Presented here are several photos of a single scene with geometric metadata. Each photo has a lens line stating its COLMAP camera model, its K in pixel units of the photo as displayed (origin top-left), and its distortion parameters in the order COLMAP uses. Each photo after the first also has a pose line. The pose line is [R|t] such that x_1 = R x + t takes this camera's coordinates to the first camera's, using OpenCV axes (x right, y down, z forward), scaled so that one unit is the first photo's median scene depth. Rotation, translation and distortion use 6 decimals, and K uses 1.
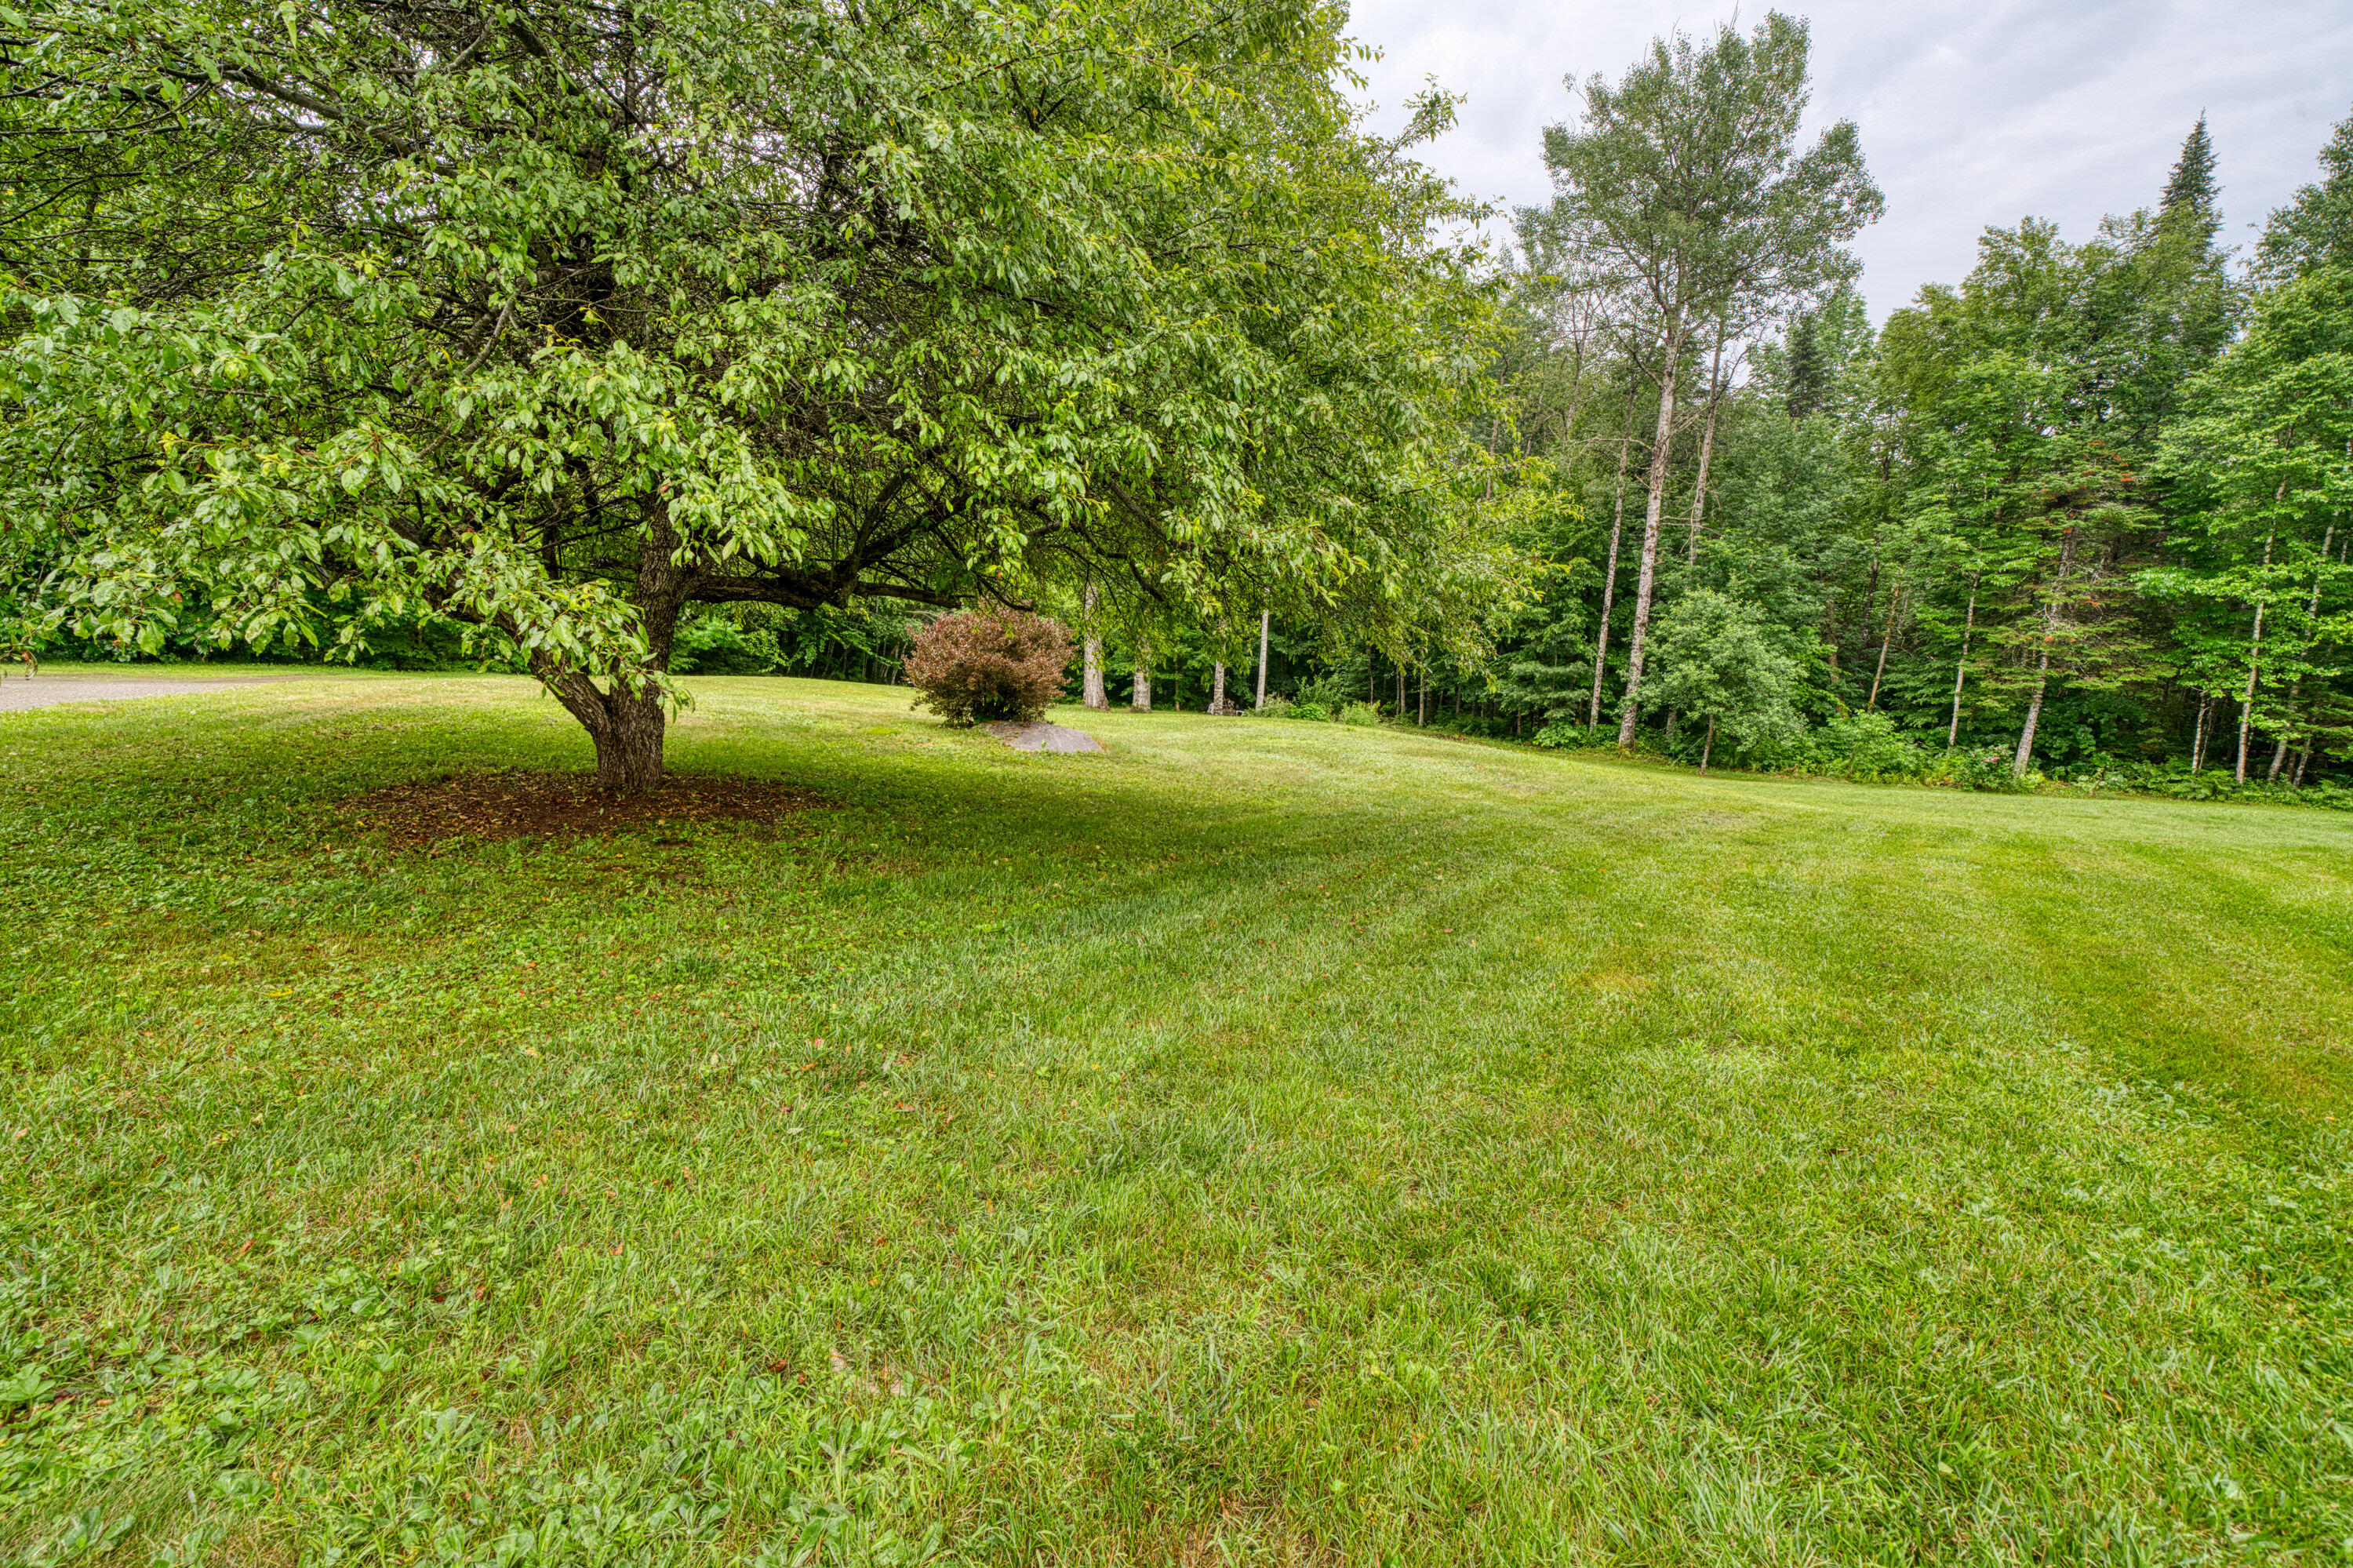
lens RADIAL K [[1004.6, 0, 1177.2], [0, 1004.6, 782.5], [0, 0, 1]] dist [0.001536, 0.000180]
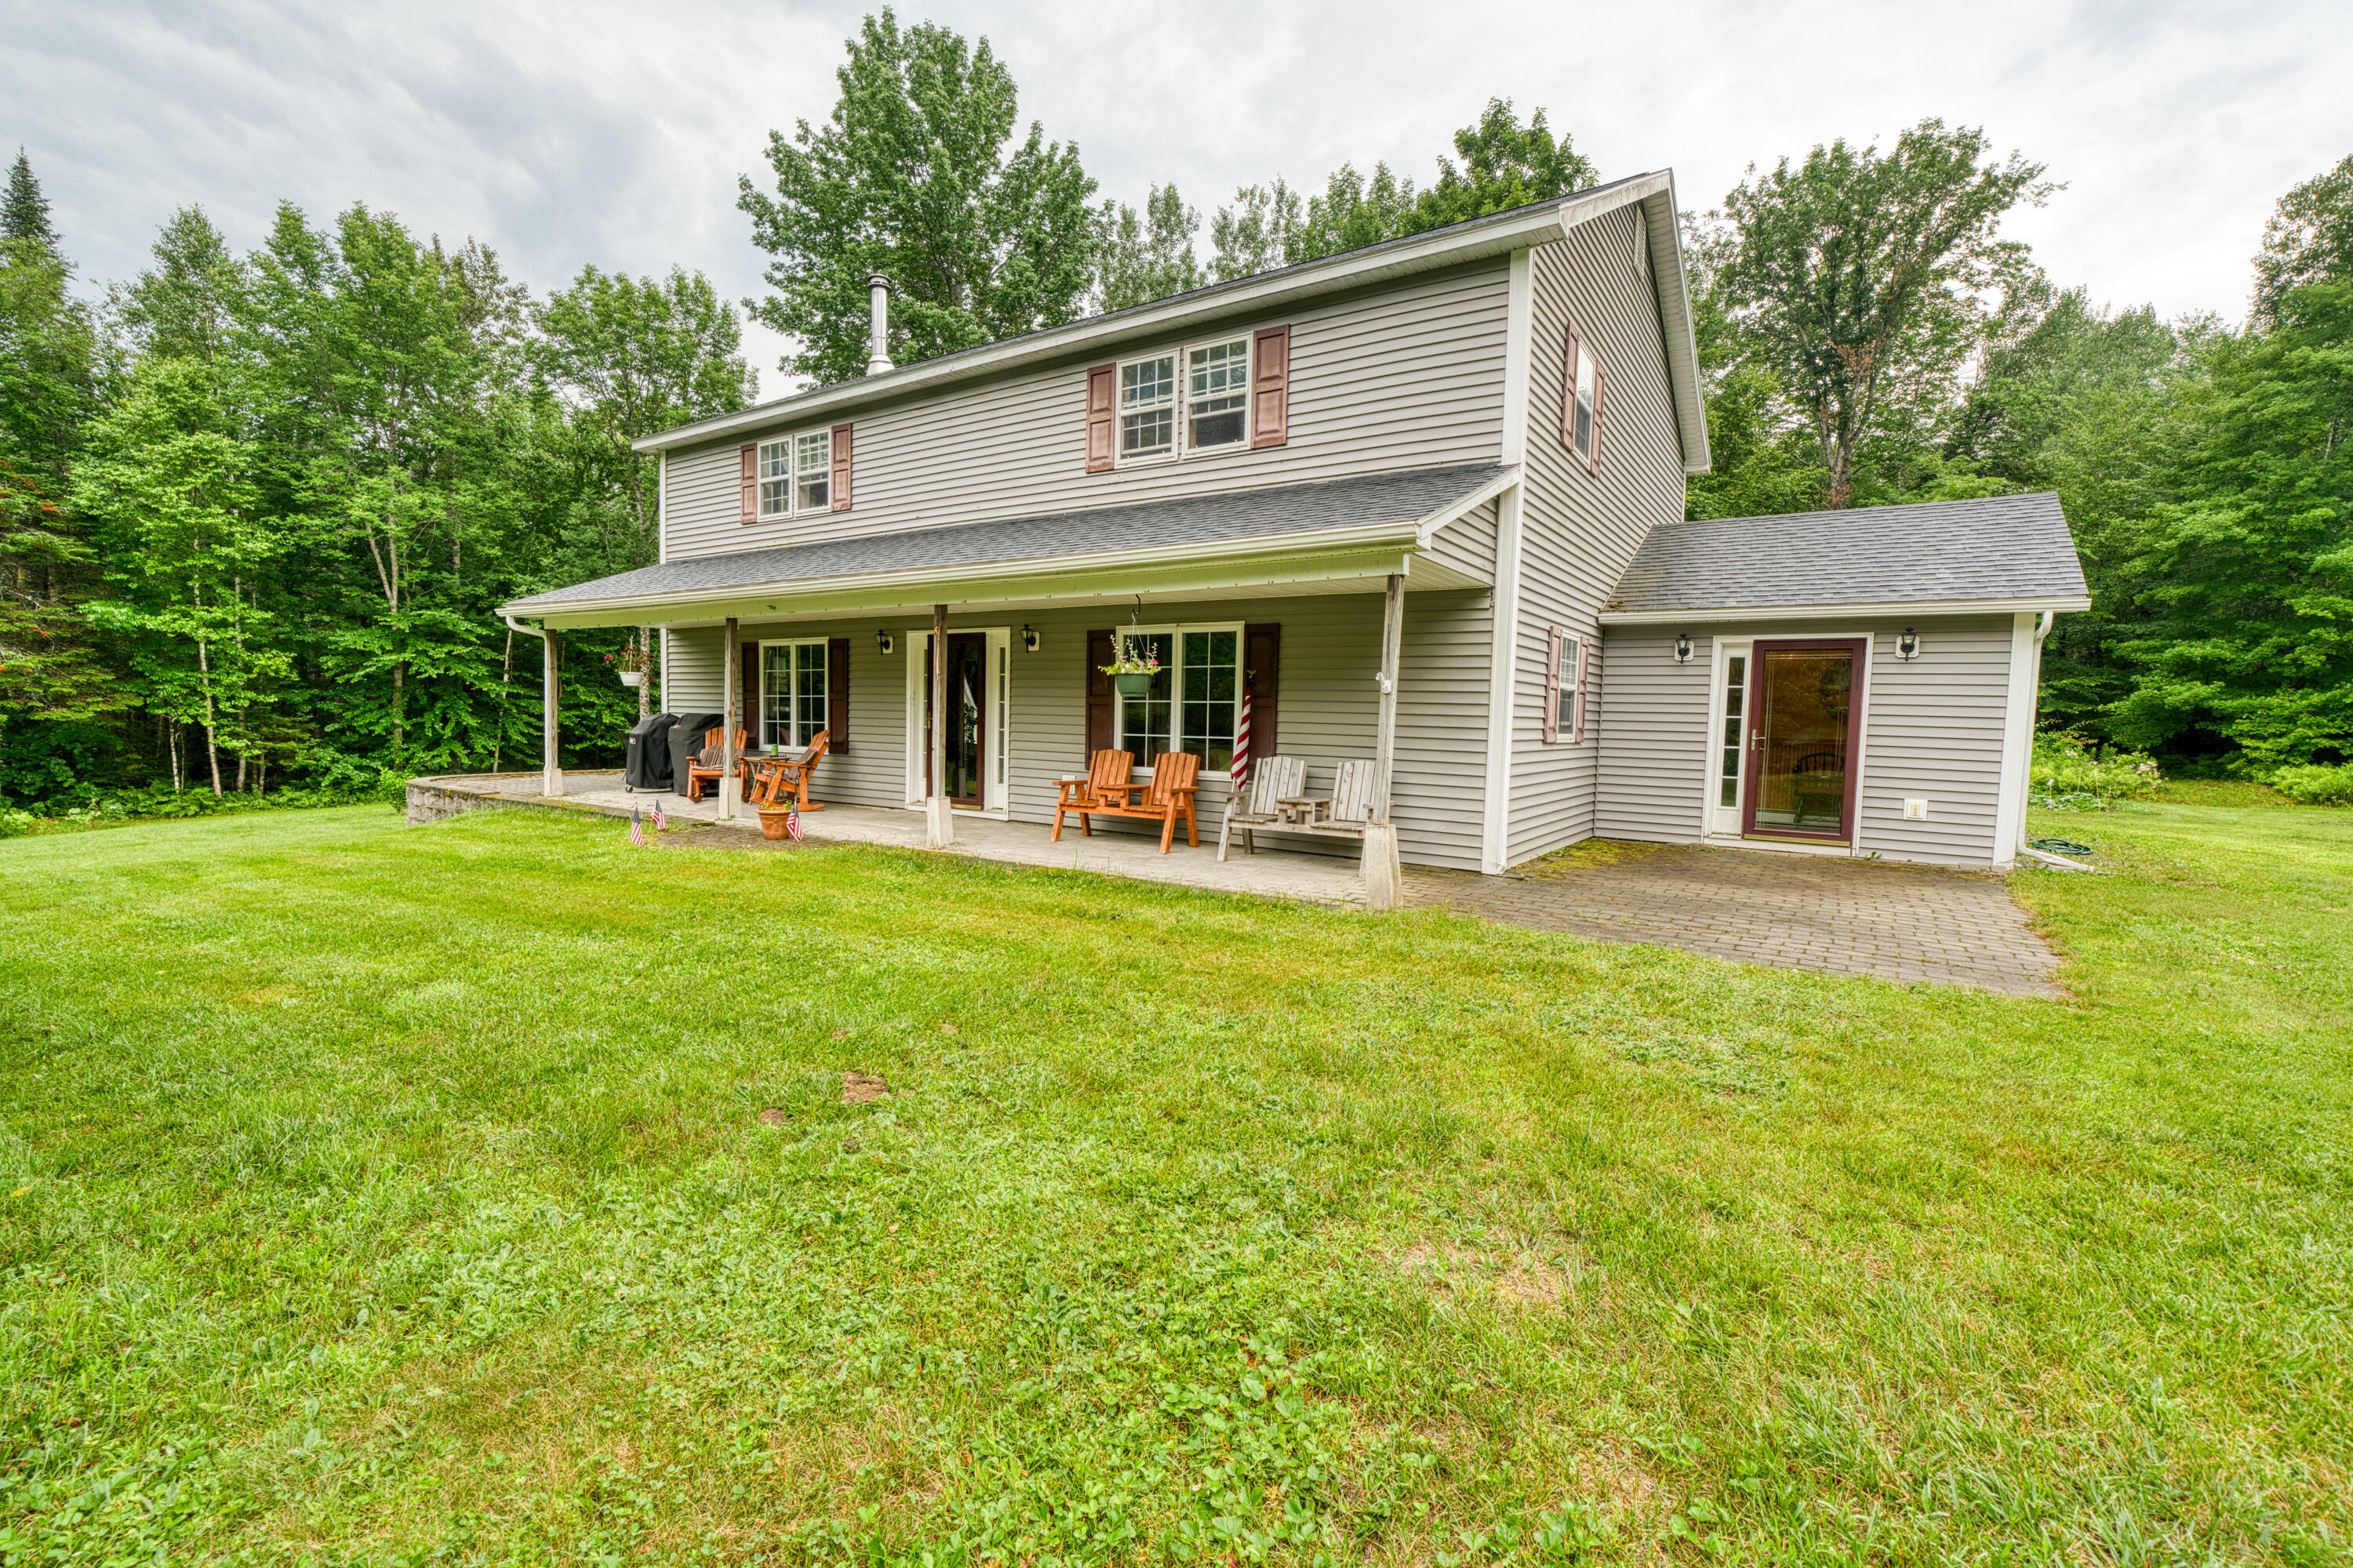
lens RADIAL K [[1004.6, 0, 1170.6], [0, 1004.6, 783.6], [0, 0, 1]] dist [0.001536, 0.000180]
pose [[-0.062401, -0.105630, 0.992446, -0.141873], [0.122937, 0.985998, 0.112674, -0.010406], [-0.990451, 0.129039, -0.048541, -0.011894]]
